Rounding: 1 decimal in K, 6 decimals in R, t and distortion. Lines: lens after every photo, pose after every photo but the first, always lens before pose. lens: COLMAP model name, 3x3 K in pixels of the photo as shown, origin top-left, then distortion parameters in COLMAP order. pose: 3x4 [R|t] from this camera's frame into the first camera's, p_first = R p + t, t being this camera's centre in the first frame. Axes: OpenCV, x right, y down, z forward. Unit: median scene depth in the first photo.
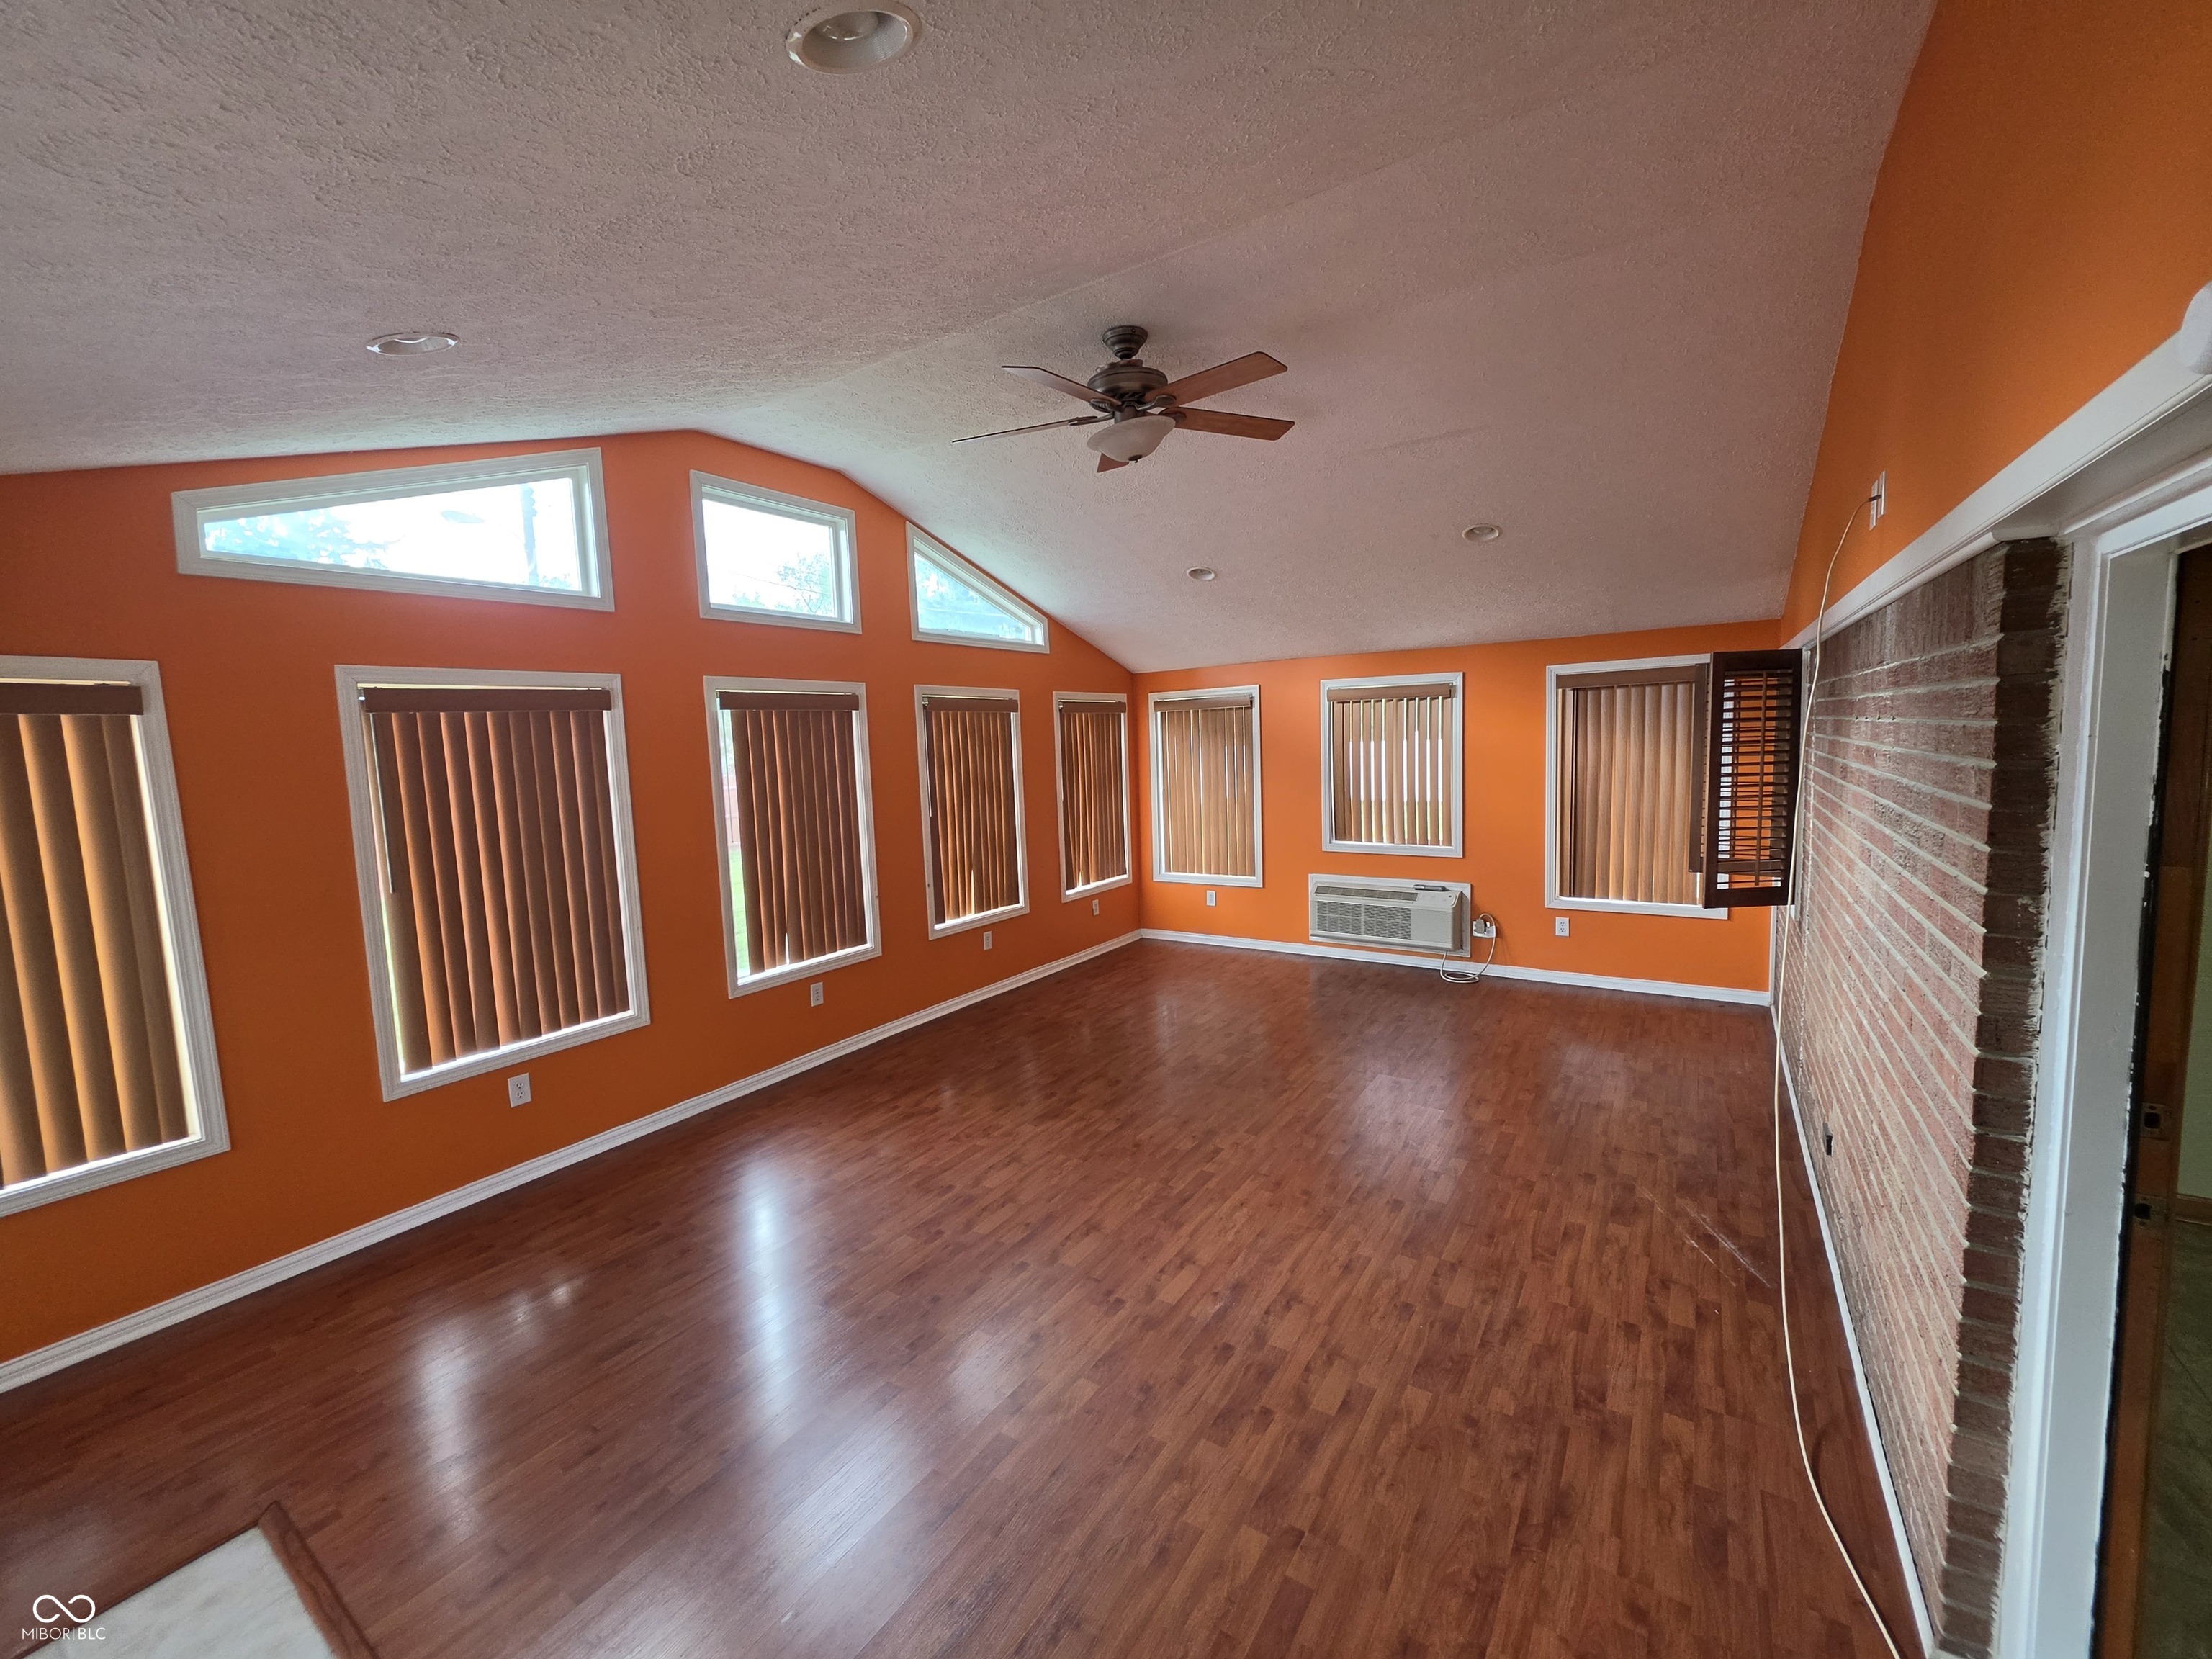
lens RADIAL K [[884.7, 0, 1099.6], [0, 884.7, 826.7], [0, 0, 1]] dist [-0.000352, -0.000481]
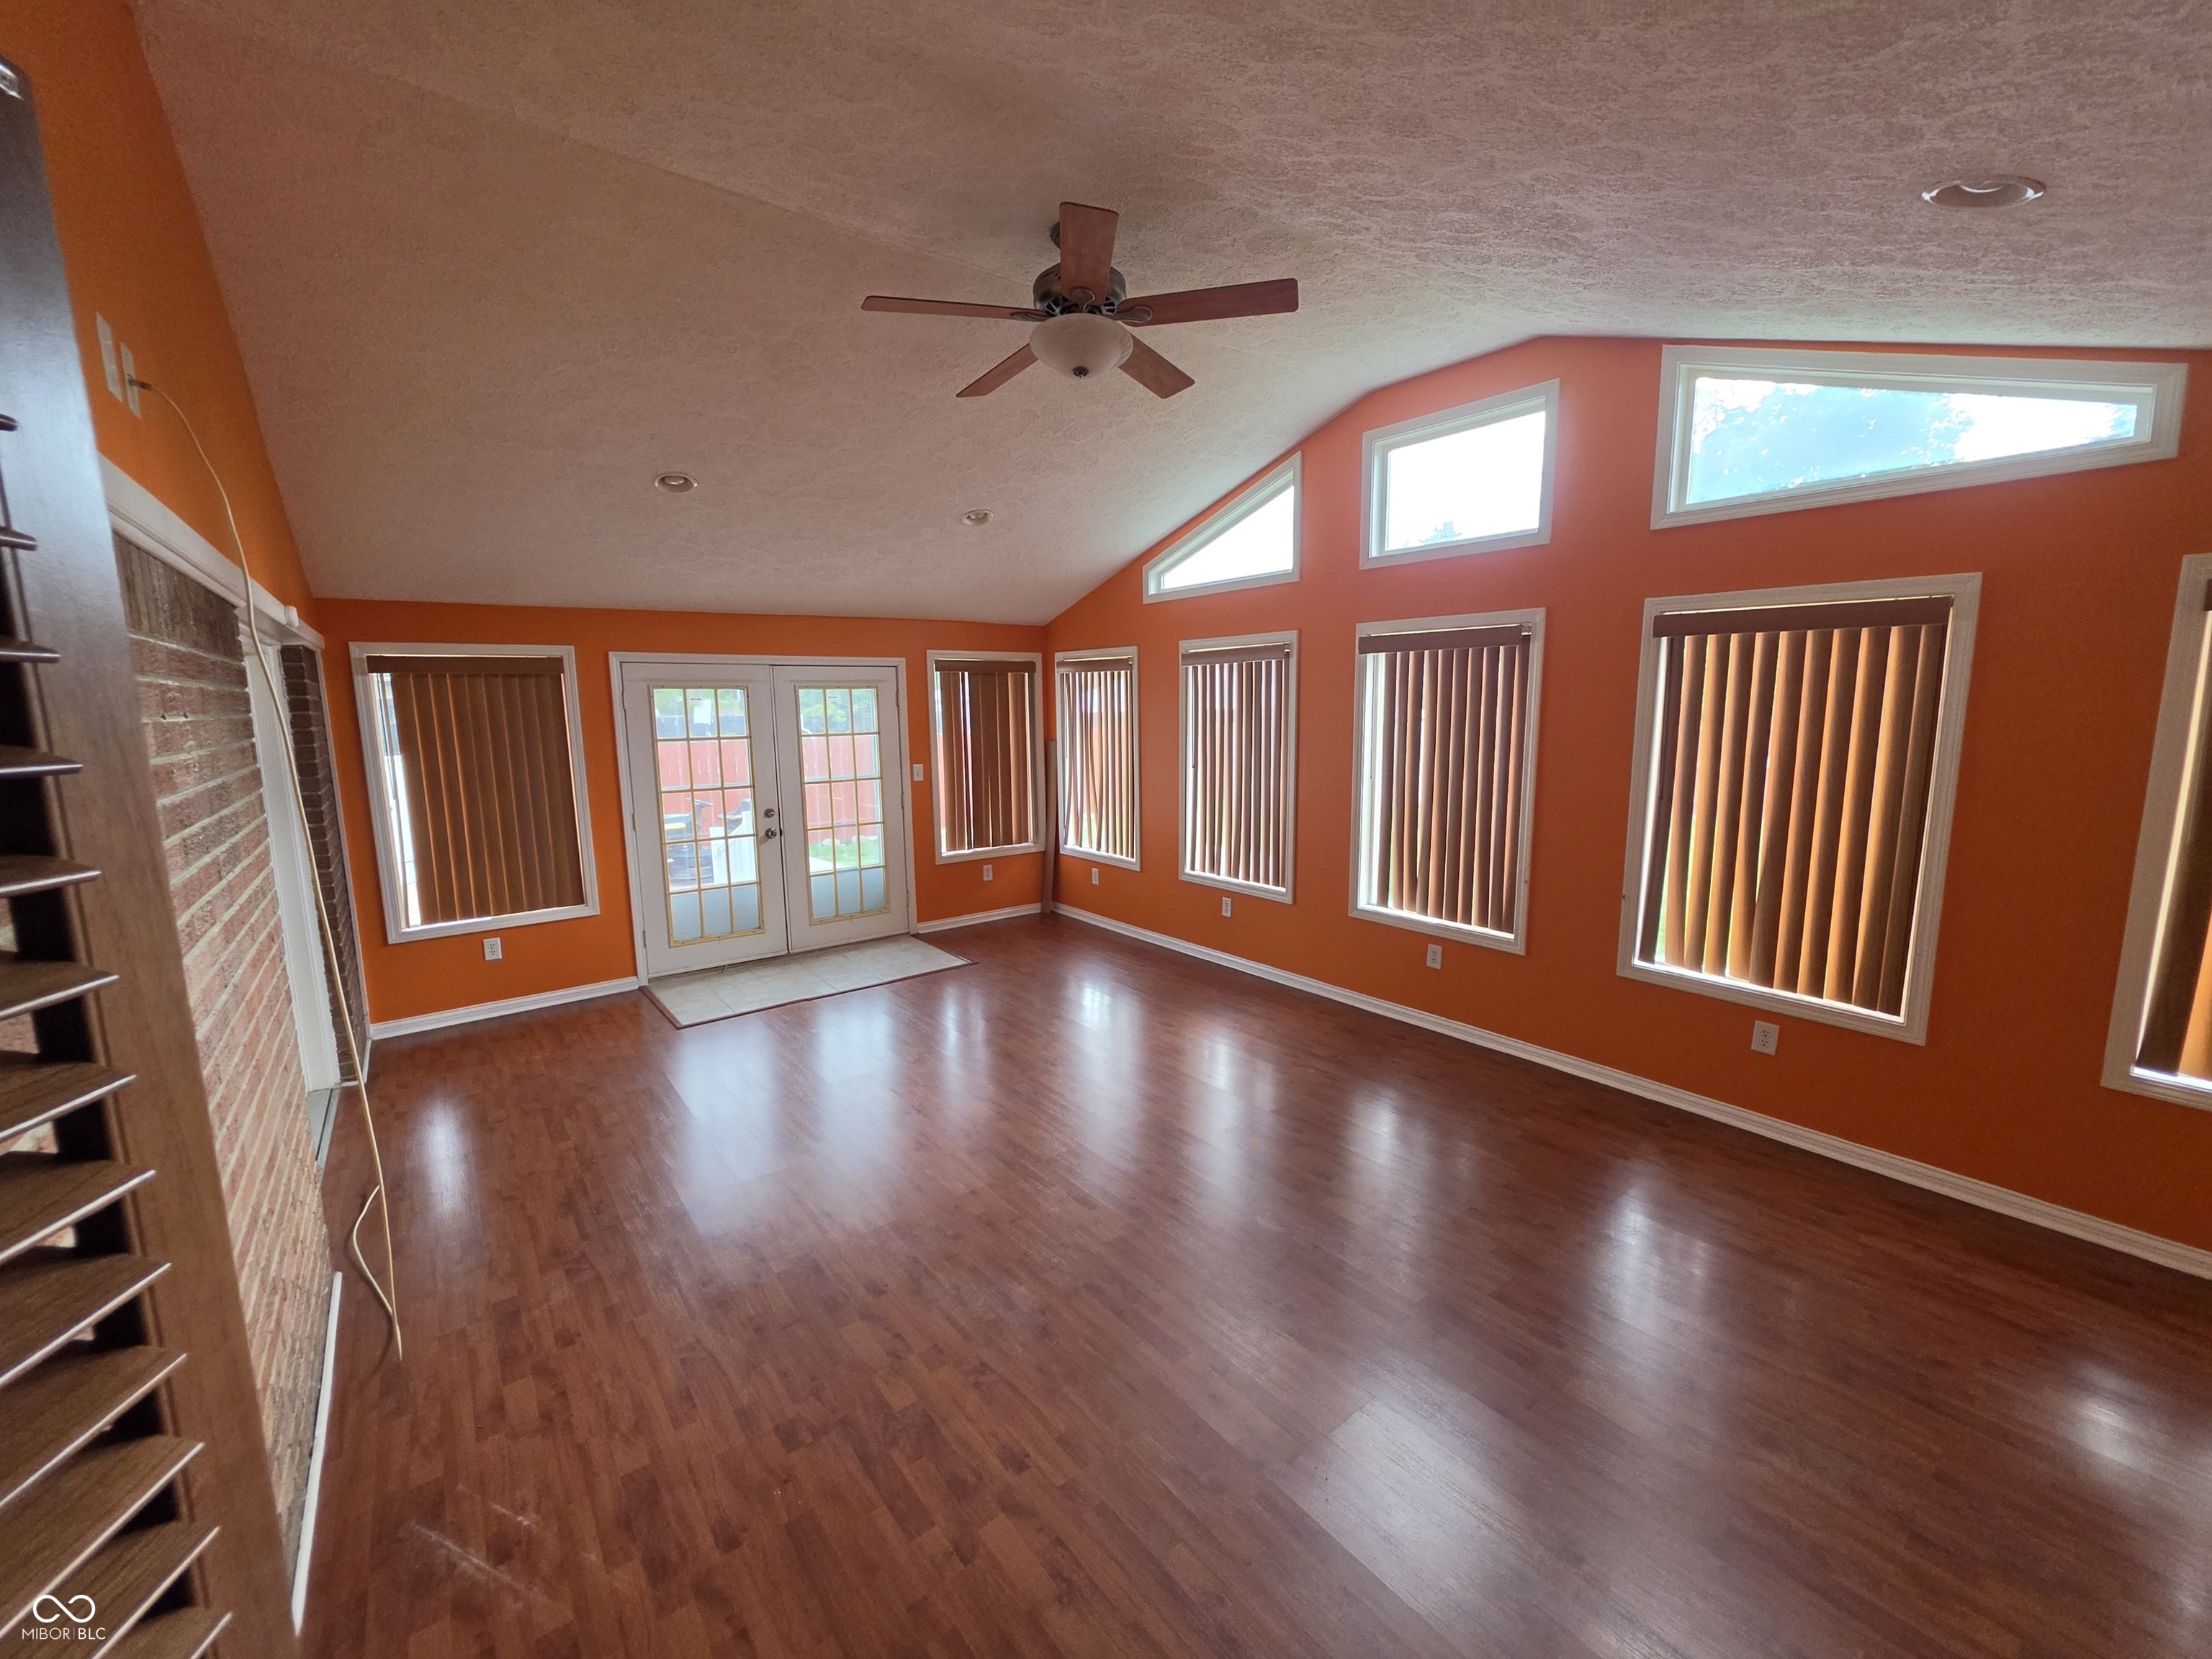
lens RADIAL K [[884.7, 0, 1102.8], [0, 884.7, 827.9], [0, 0, 1]] dist [-0.000352, -0.000481]
pose [[-0.312296, 0.177423, -0.933270, 0.796620], [-0.070441, 0.975376, 0.208999, -0.141491], [0.947370, 0.131010, -0.292108, 1.152445]]
